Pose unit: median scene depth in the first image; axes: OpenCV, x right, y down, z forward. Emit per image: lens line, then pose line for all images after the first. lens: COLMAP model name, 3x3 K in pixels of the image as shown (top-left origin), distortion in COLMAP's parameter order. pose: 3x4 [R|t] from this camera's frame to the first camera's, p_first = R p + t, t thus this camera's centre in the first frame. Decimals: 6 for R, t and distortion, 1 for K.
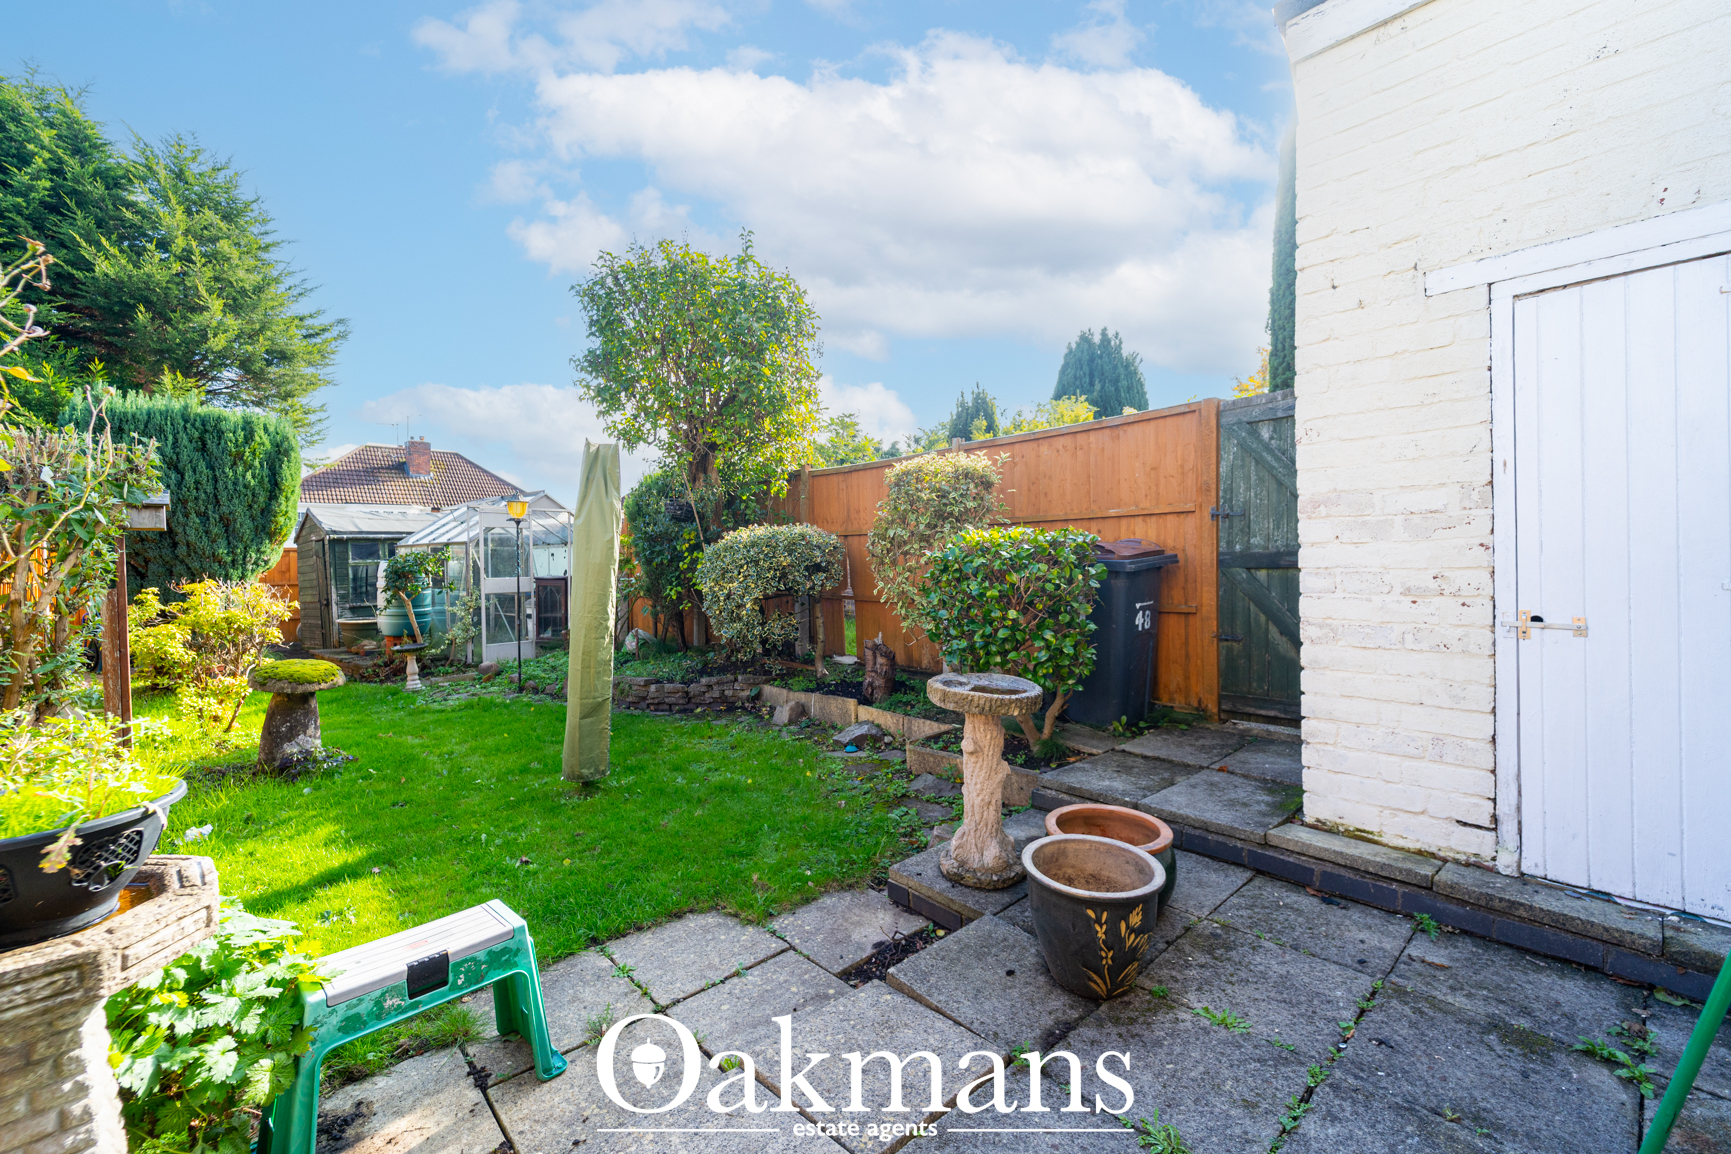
lens RADIAL K [[710.6, 0, 861.8], [0, 710.6, 570.3], [0, 0, 1]] dist [0.003586, -0.001746]
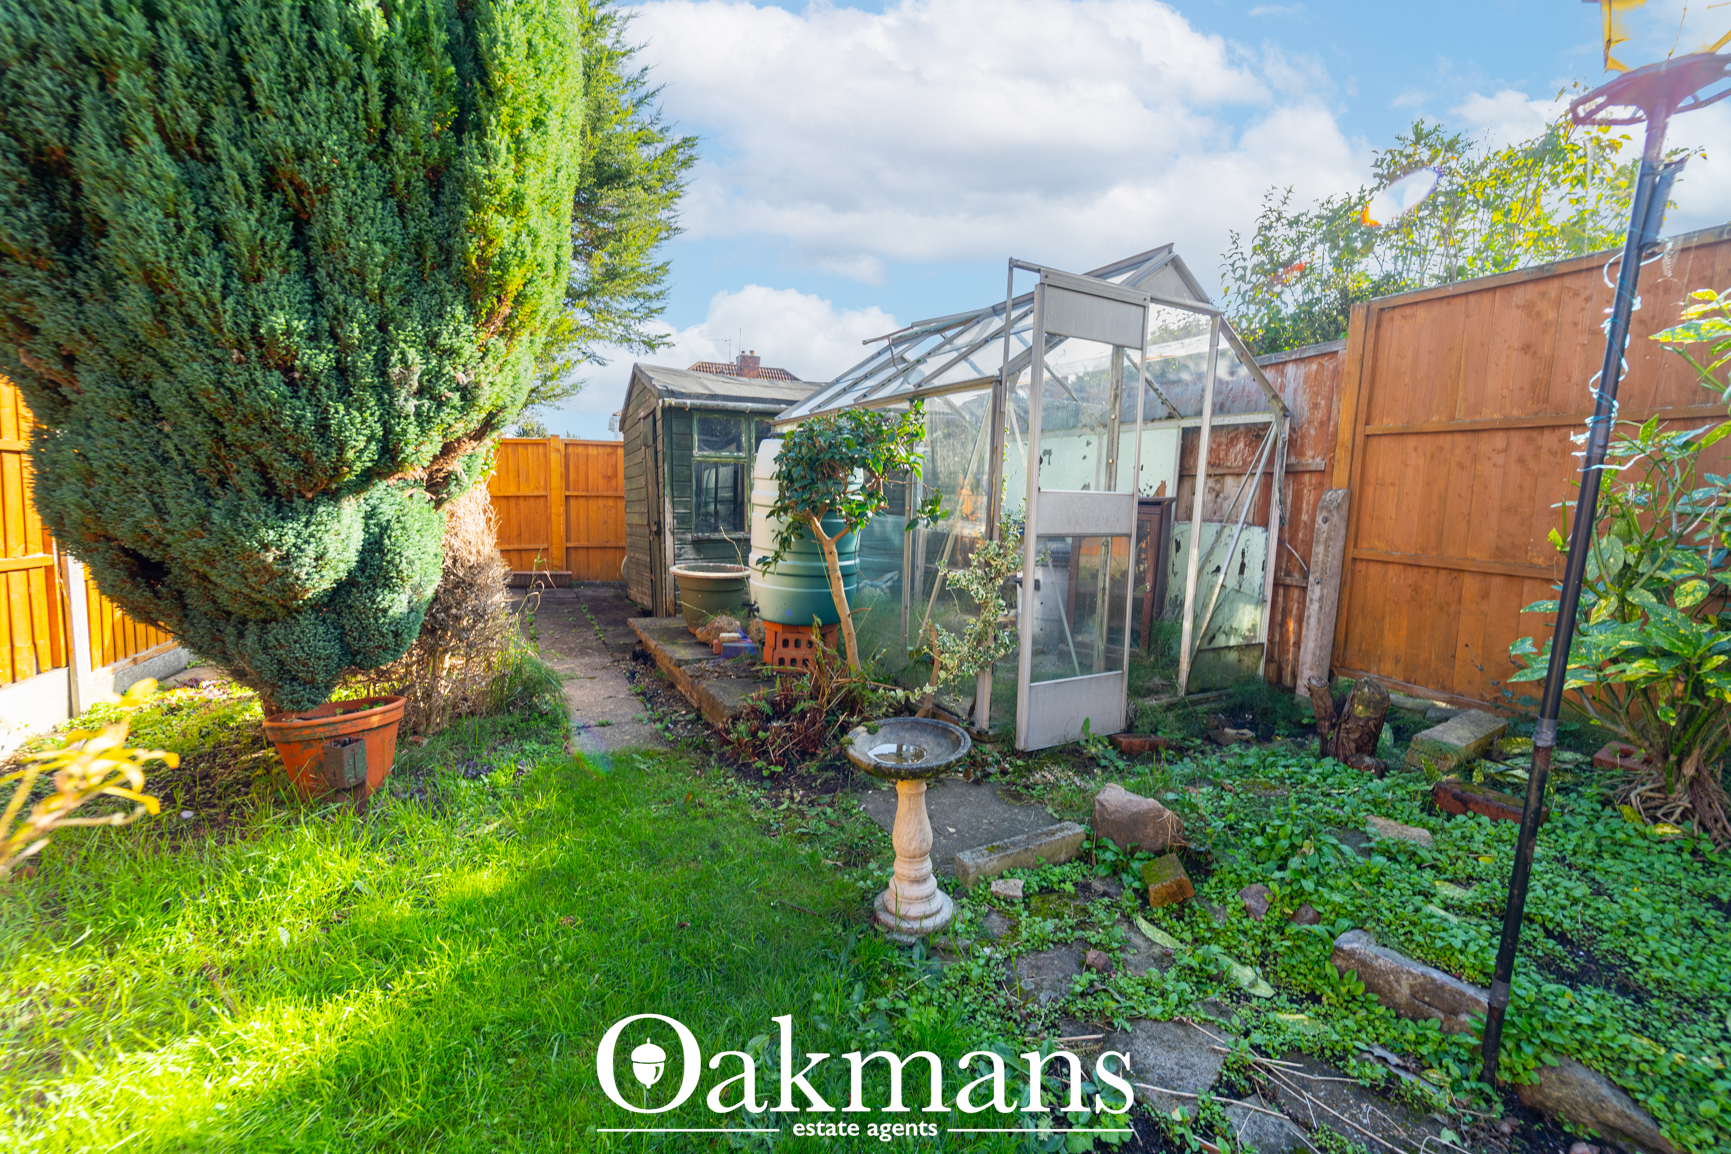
lens RADIAL K [[710.6, 0, 858.8], [0, 710.6, 570.8], [0, 0, 1]] dist [0.003586, -0.001746]
pose [[0.925455, 0.082882, -0.369681, -0.563373], [-0.048361, 0.993638, 0.101707, 0.022142], [0.375759, -0.076247, 0.923576, 0.768264]]
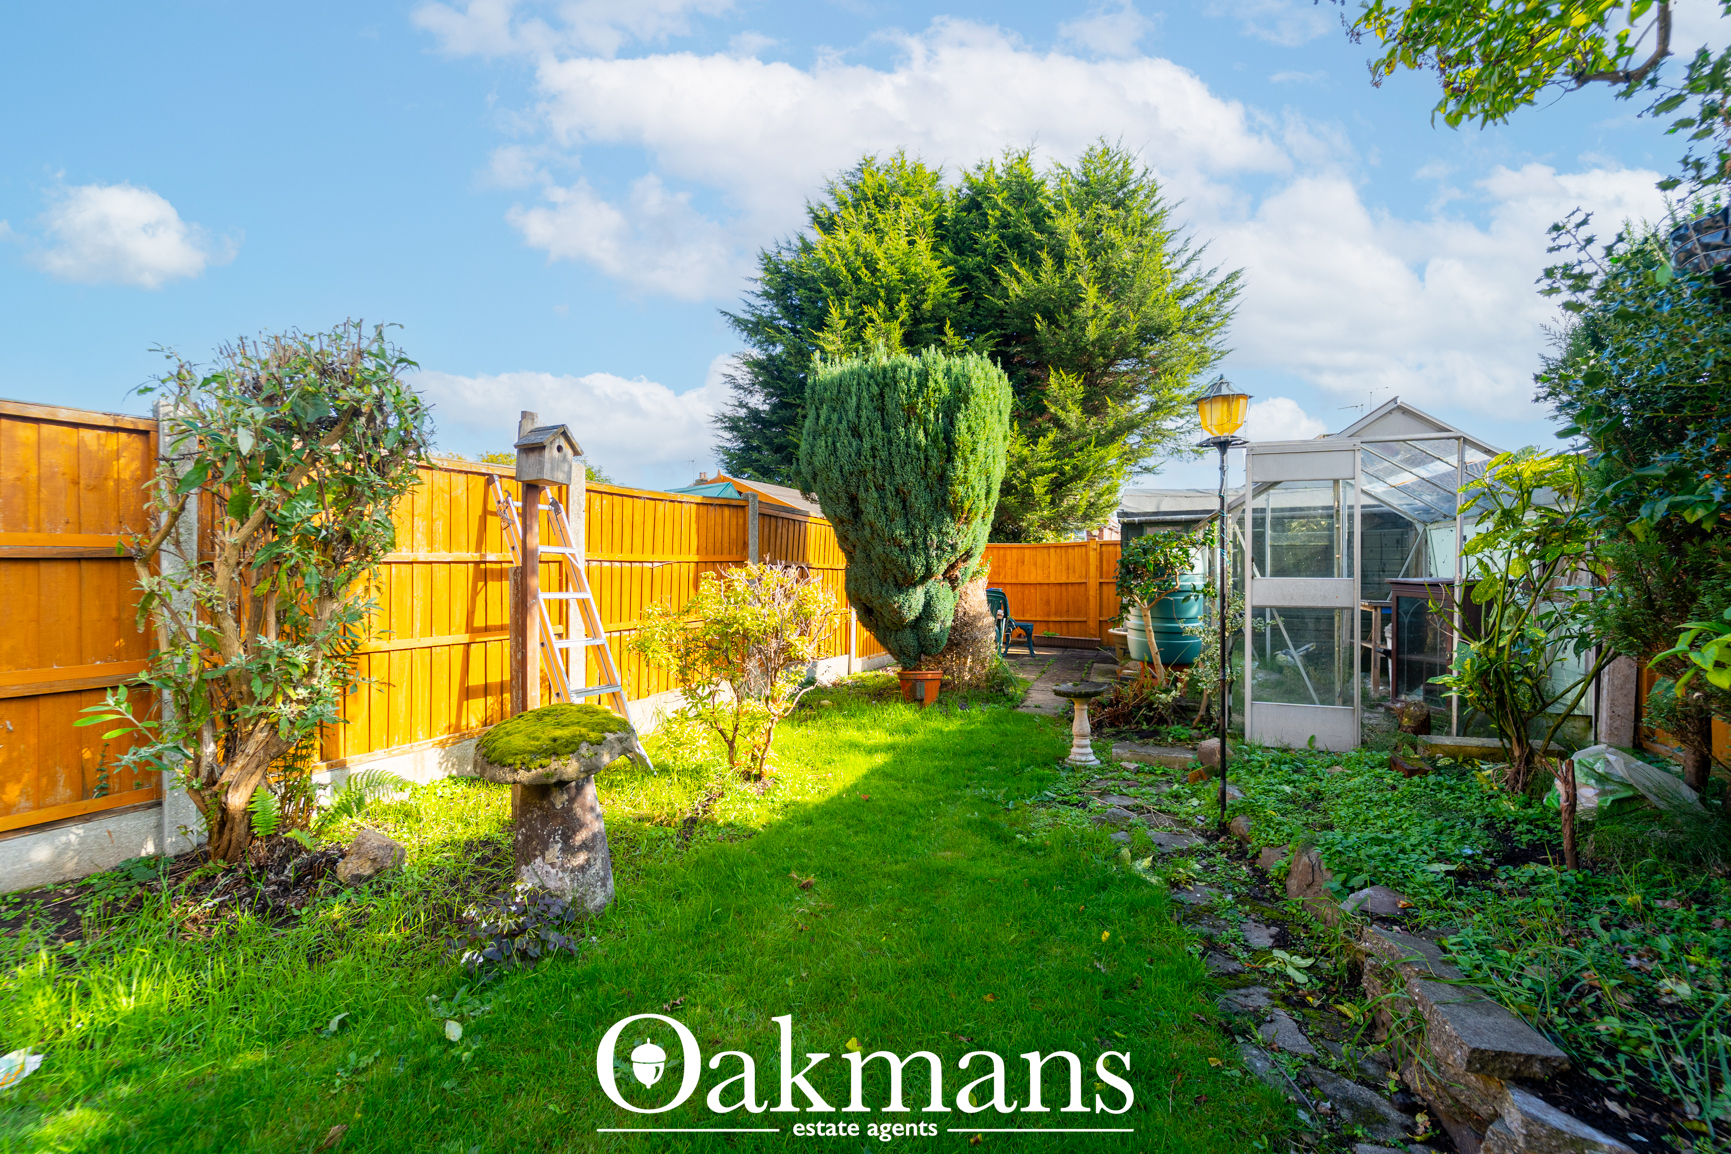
lens RADIAL K [[710.6, 0, 854.4], [0, 710.6, 581.9], [0, 0, 1]] dist [0.003586, -0.001746]
pose [[0.337715, 0.032151, -0.940699, -0.145245], [-0.019366, 0.999442, 0.027207, 0.007446], [0.941049, 0.009030, 0.338149, 0.623207]]
